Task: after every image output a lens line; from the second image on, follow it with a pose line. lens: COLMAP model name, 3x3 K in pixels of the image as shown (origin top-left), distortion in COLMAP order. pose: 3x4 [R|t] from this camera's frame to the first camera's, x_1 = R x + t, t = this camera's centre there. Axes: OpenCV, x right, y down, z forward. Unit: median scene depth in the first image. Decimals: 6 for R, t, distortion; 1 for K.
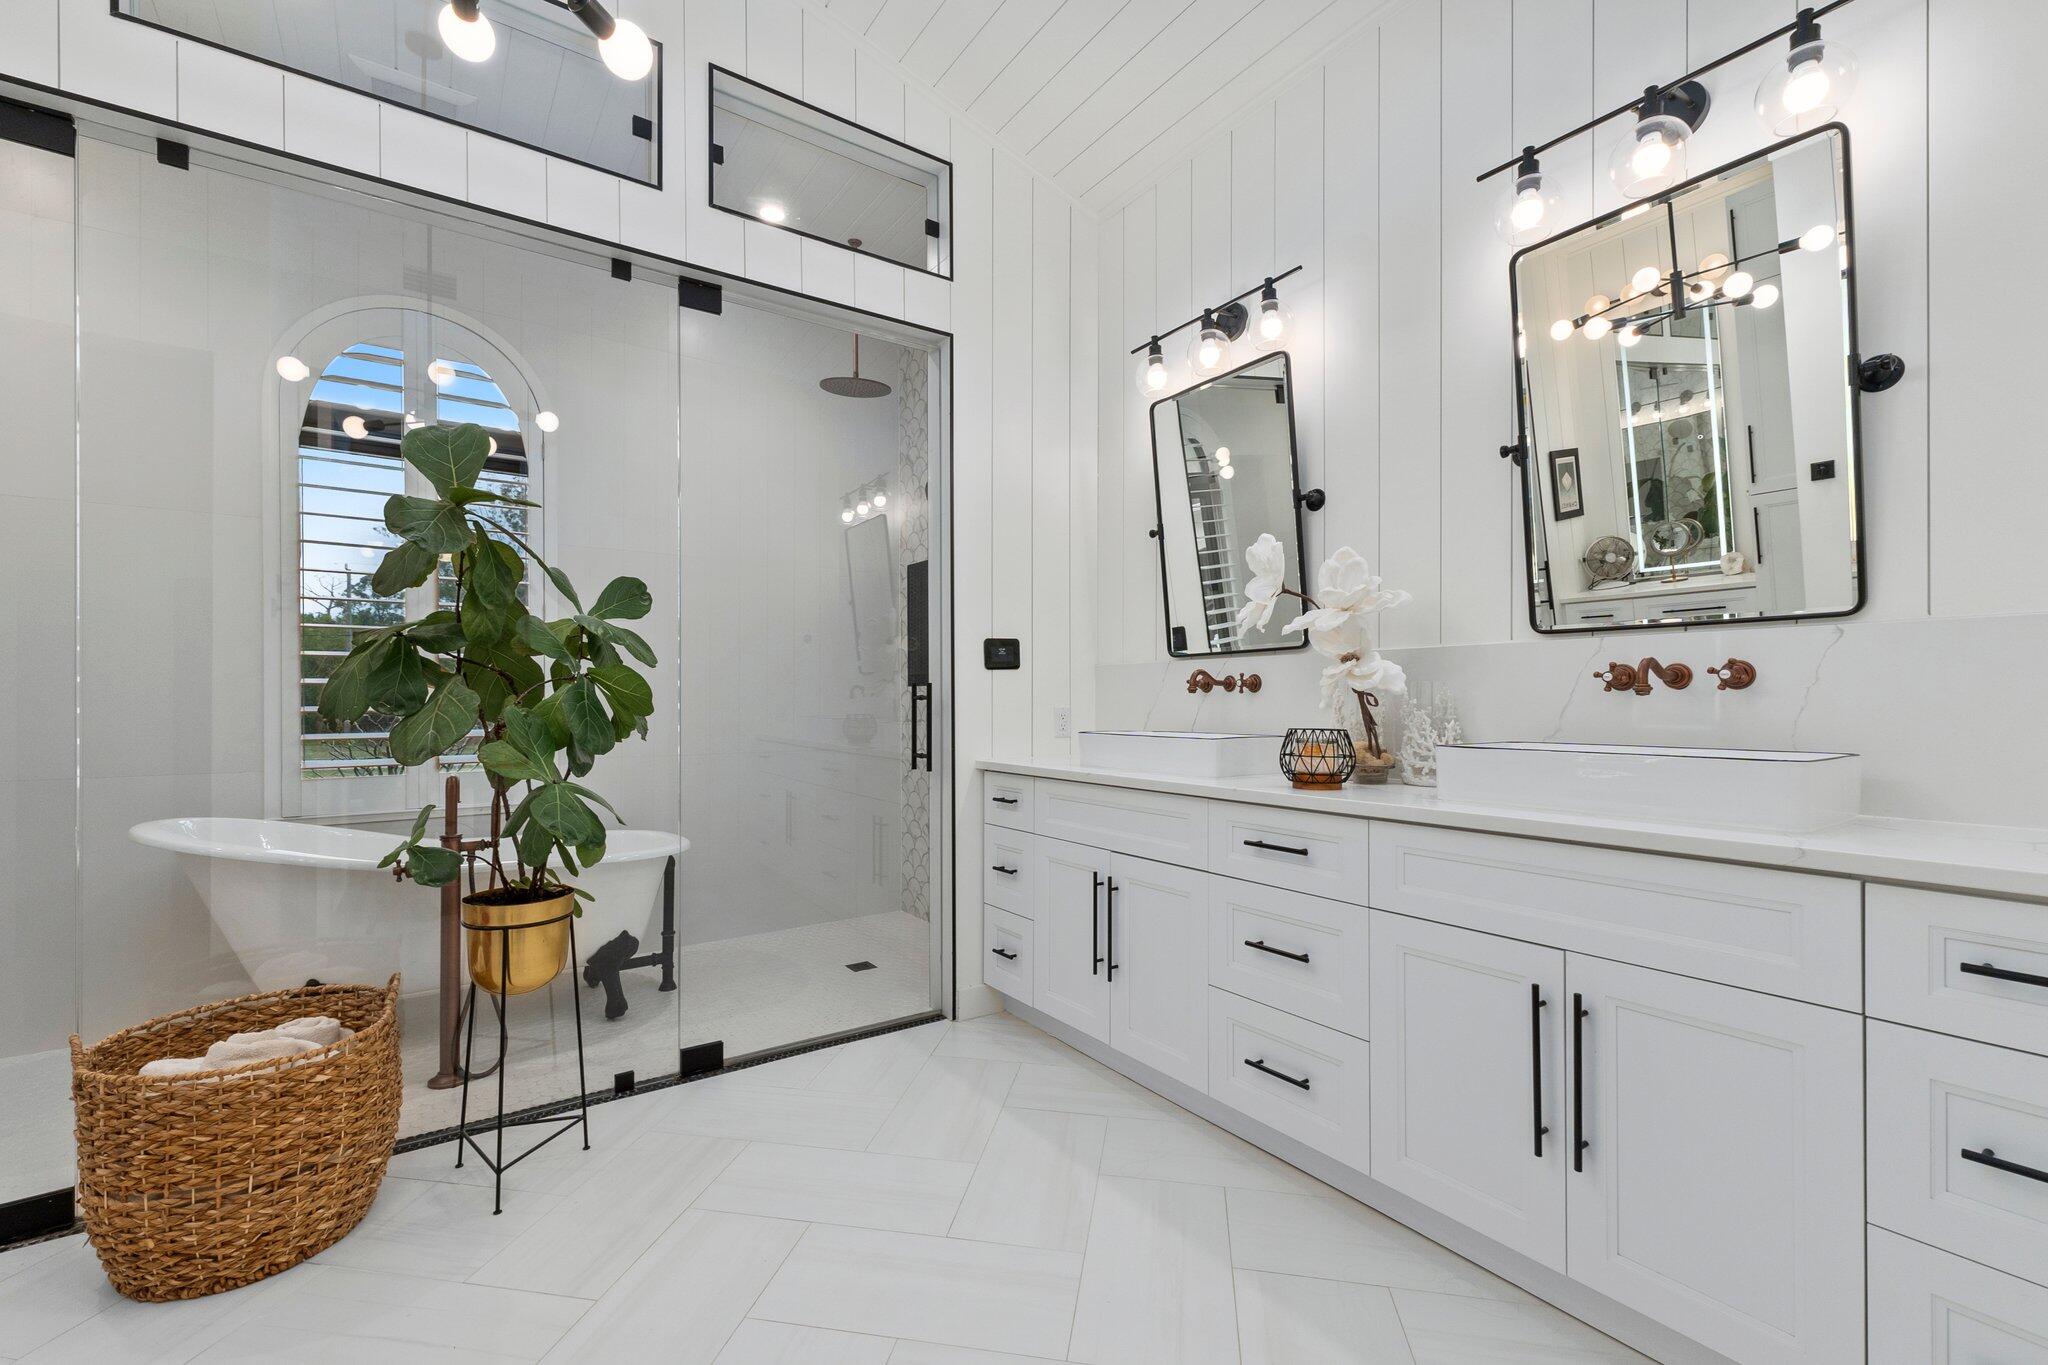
lens RADIAL K [[877.7, 0, 1035.2], [0, 877.7, 698.4], [0, 0, 1]] dist [0.022706, -0.000571]
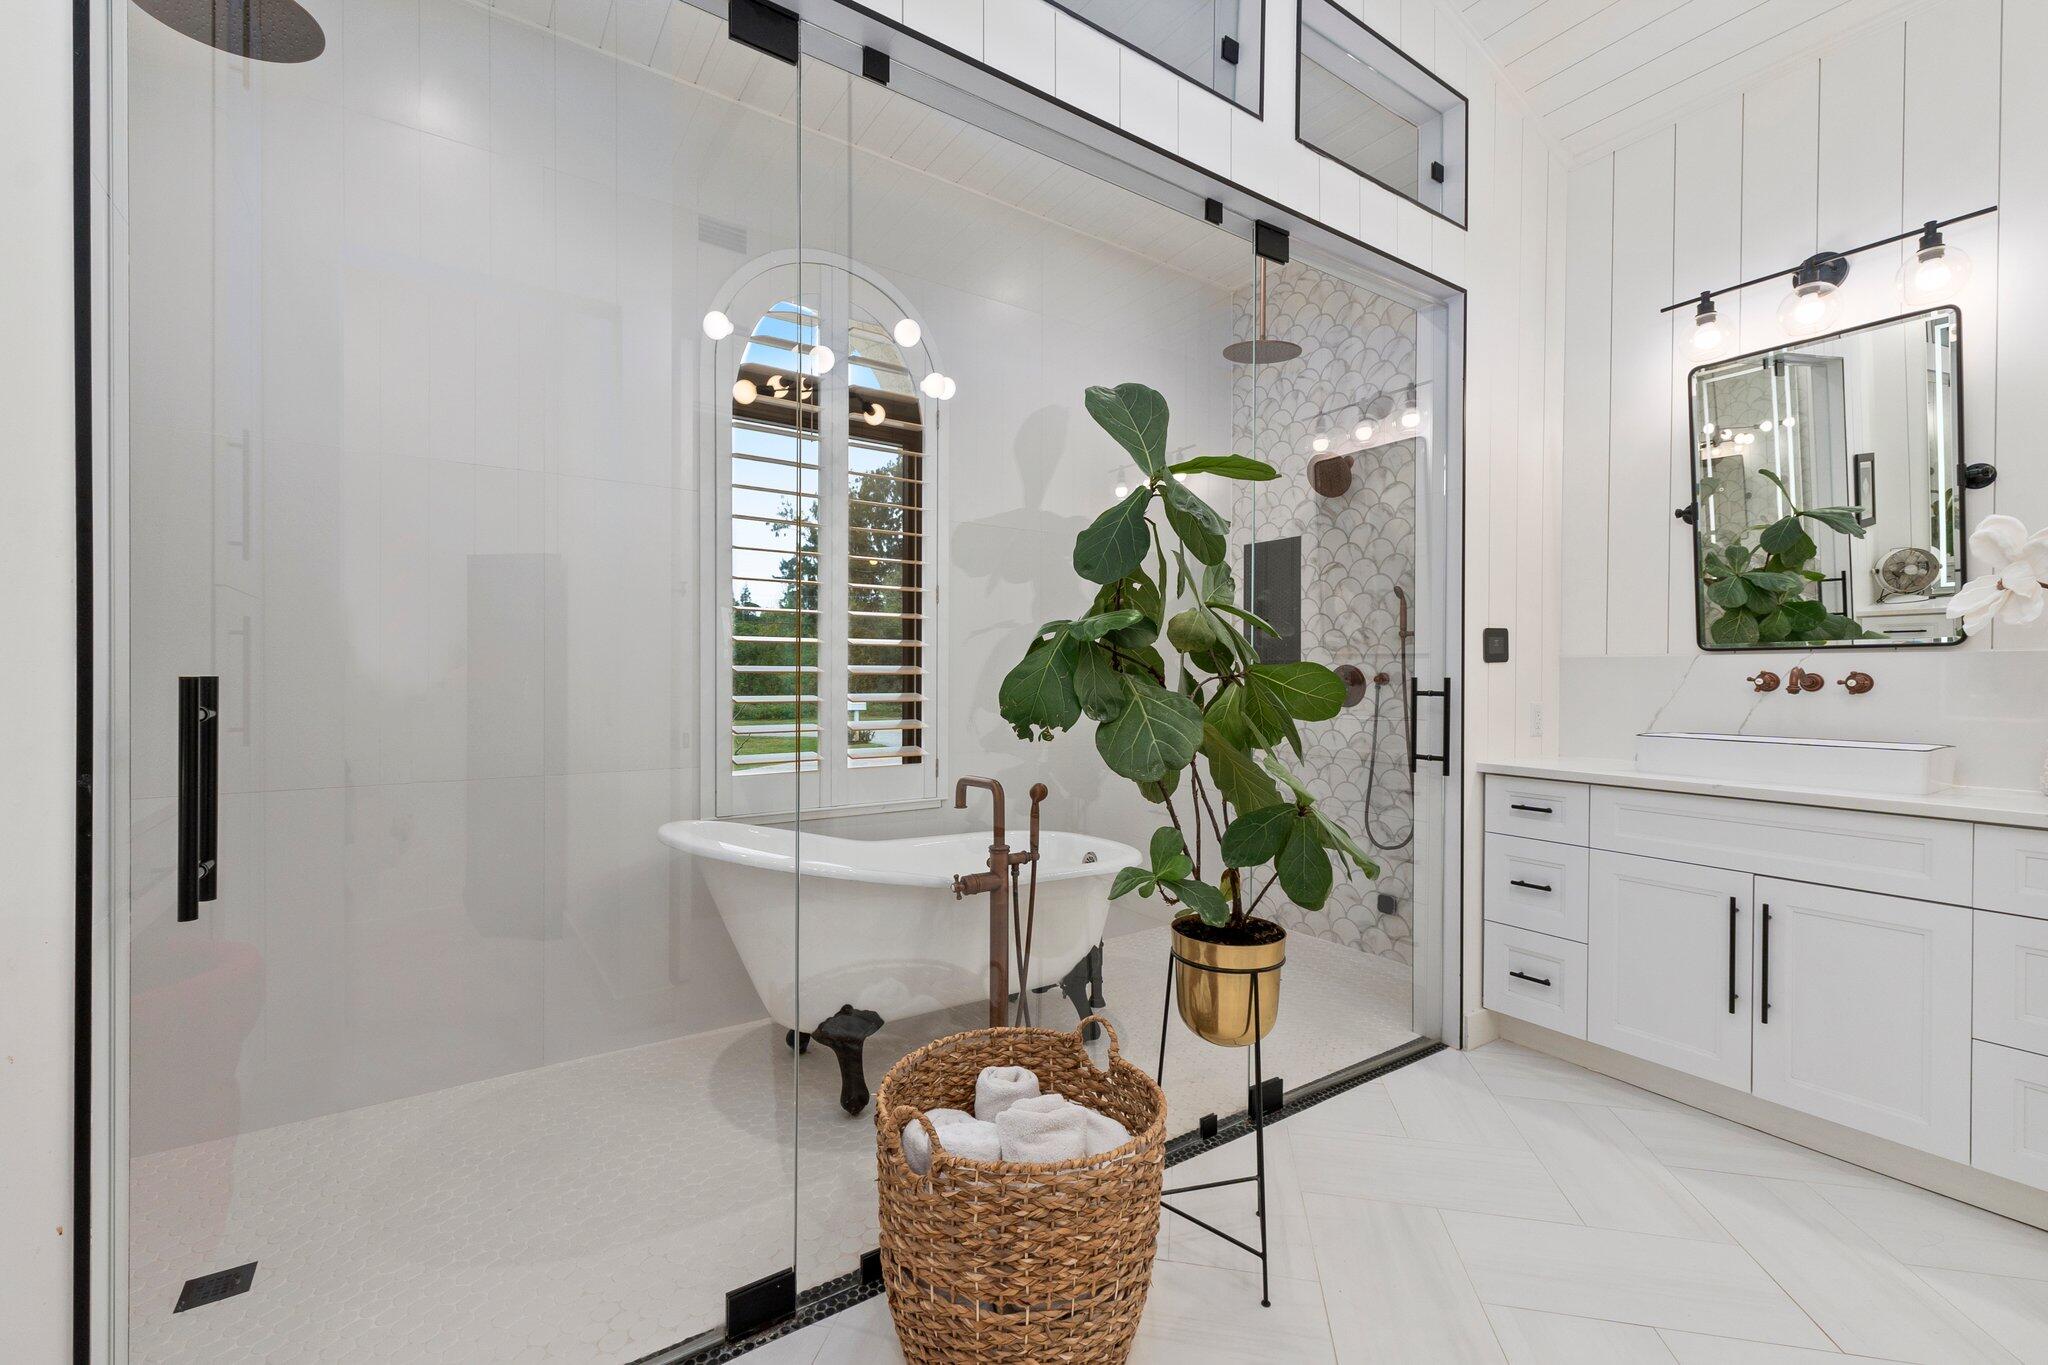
lens RADIAL K [[877.7, 0, 1108.8], [0, 877.7, 686.1], [0, 0, 1]] dist [0.022706, -0.000571]
pose [[0.999902, 0.007815, 0.011627, -0.560530], [-0.007915, 0.999932, 0.008567, -0.017063], [-0.011559, -0.008658, 0.999896, 0.113343]]
